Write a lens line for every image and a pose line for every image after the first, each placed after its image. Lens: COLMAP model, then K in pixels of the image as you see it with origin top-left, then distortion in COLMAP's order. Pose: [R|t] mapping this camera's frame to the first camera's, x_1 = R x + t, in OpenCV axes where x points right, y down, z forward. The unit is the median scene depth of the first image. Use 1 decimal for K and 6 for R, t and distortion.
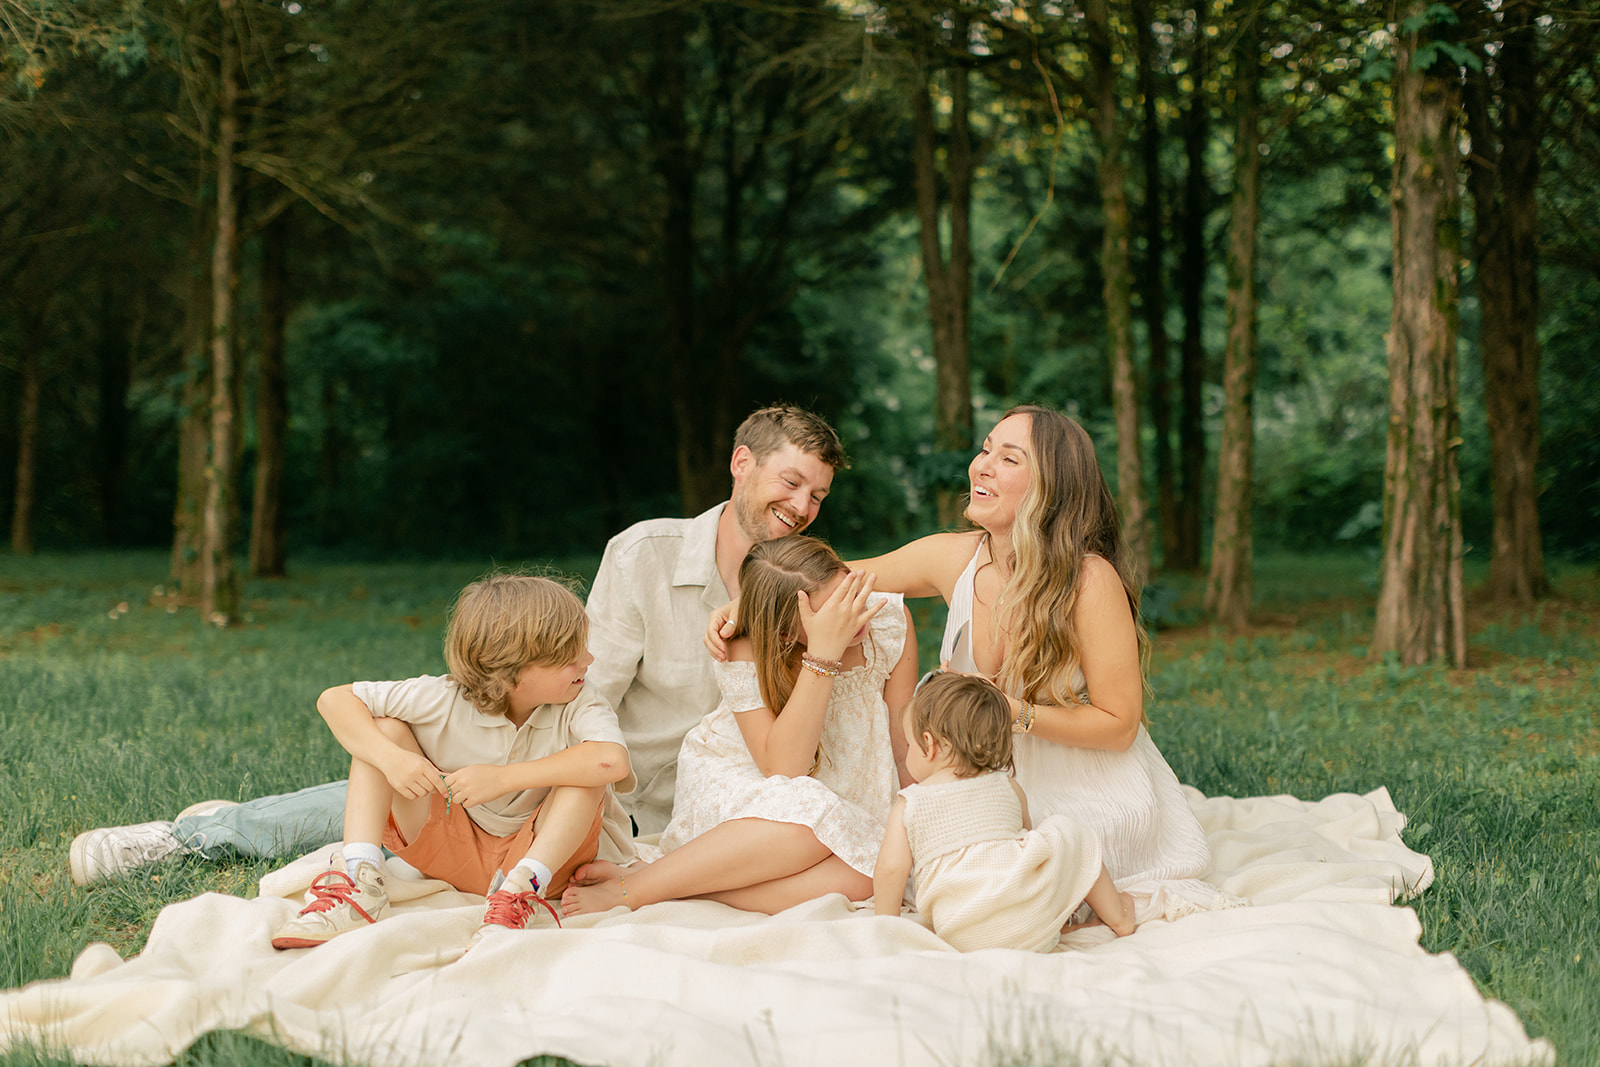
lens RADIAL K [[2292.7, 0, 798.4], [0, 2292.7, 526.4], [0, 0, 1]] dist [0.001493, 0.000000]
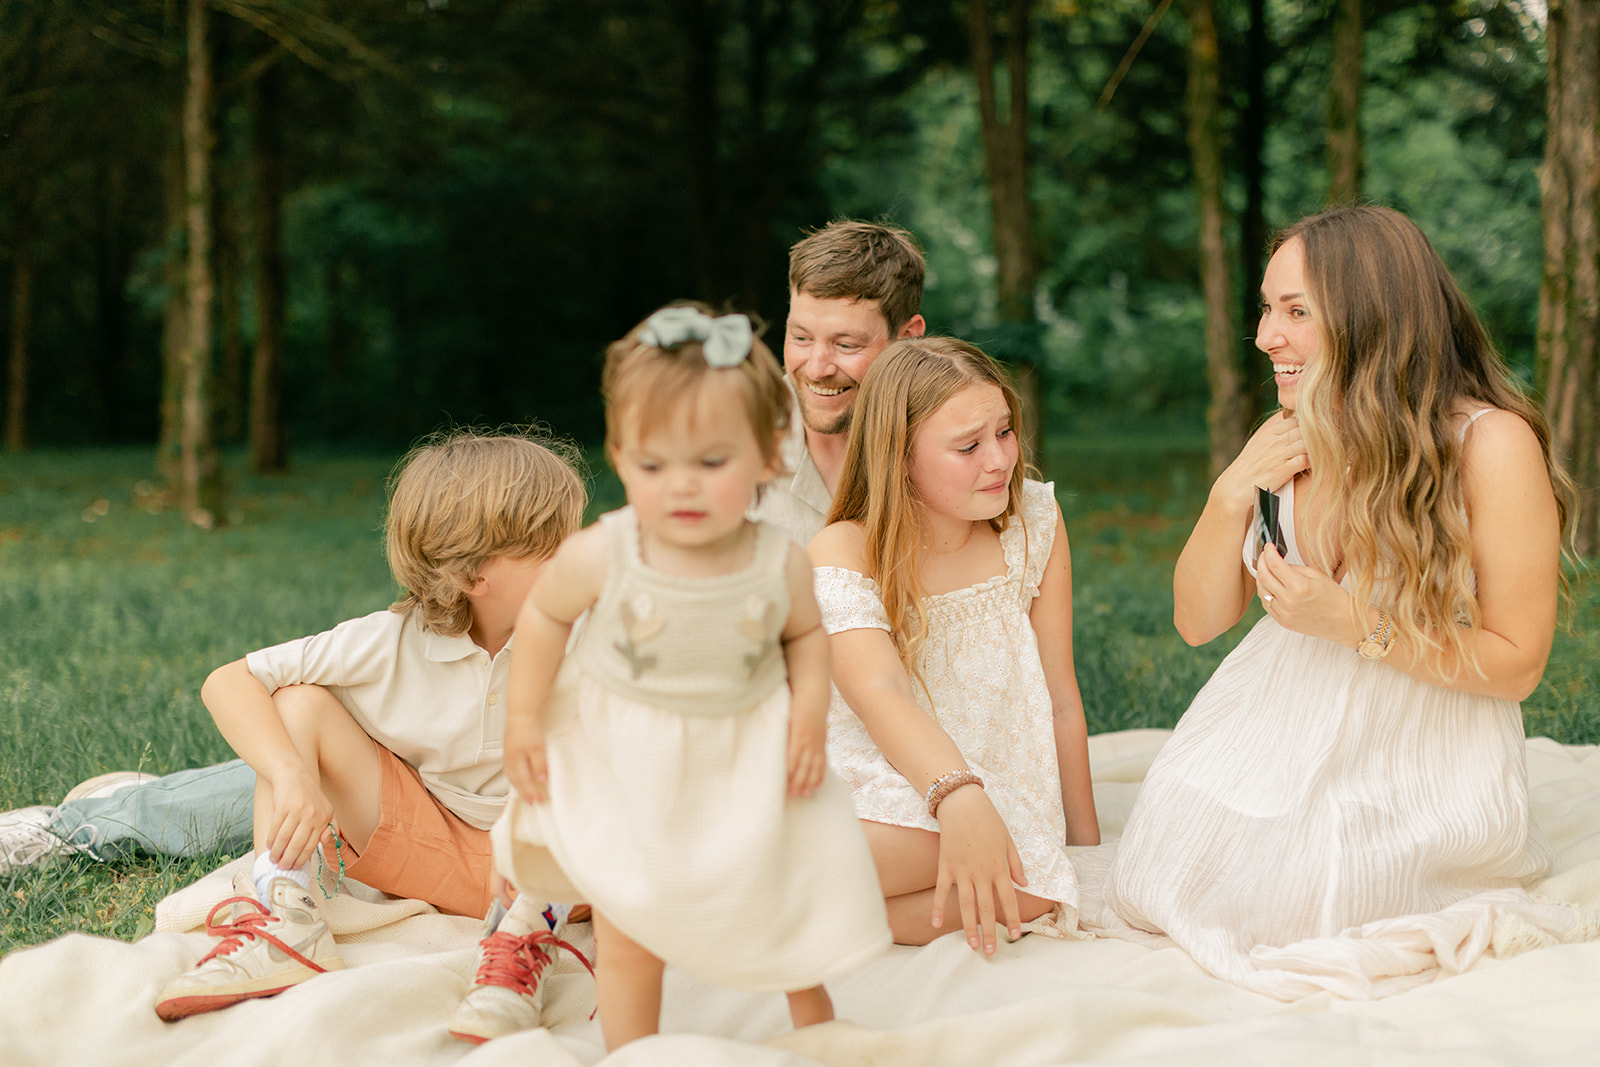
lens RADIAL K [[2292.7, 0, 784.2], [0, 2292.7, 536.3], [0, 0, 1]] dist [0.001493, 0.000000]
pose [[0.999800, -0.013120, -0.015083, -0.012045], [0.013890, 0.998542, 0.052157, 0.003540], [0.014377, -0.052356, 0.998525, 0.115429]]
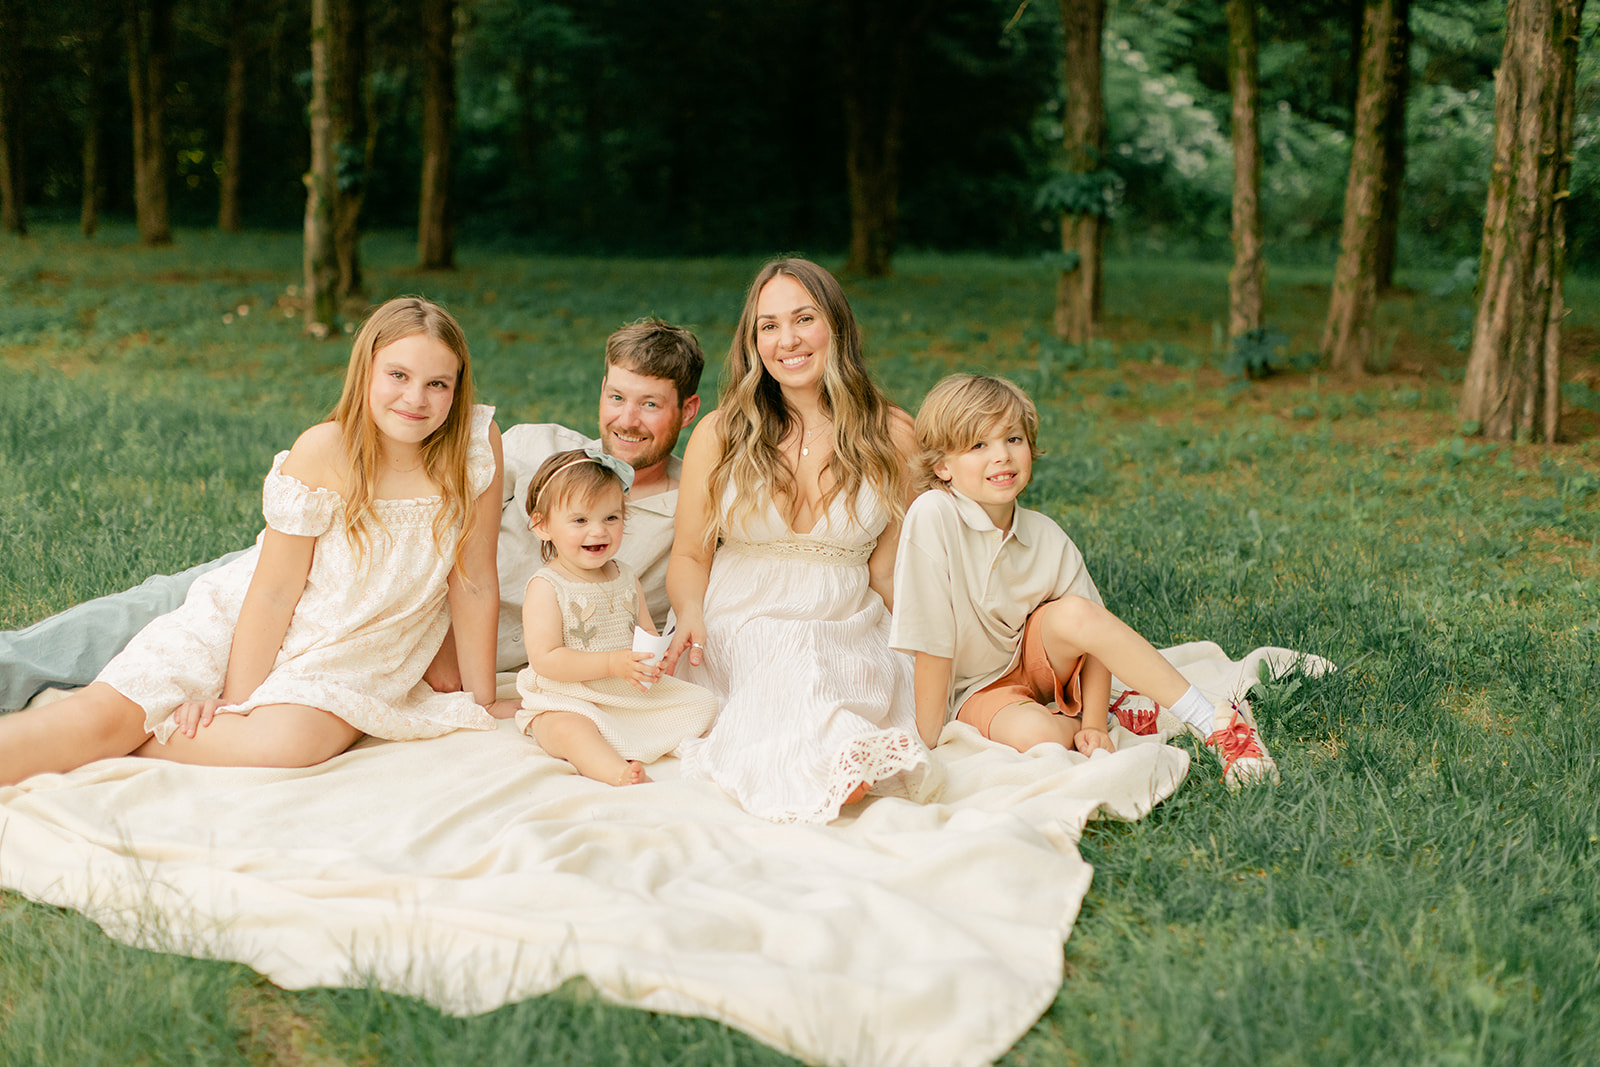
lens RADIAL K [[2292.7, 0, 803.5], [0, 2292.7, 543.1], [0, 0, 1]] dist [0.001493, 0.000000]
pose [[0.992730, 0.040443, -0.113365, 0.080832], [-0.023178, 0.988464, 0.149674, -0.024496], [0.118110, -0.145958, 0.982215, 0.041123]]
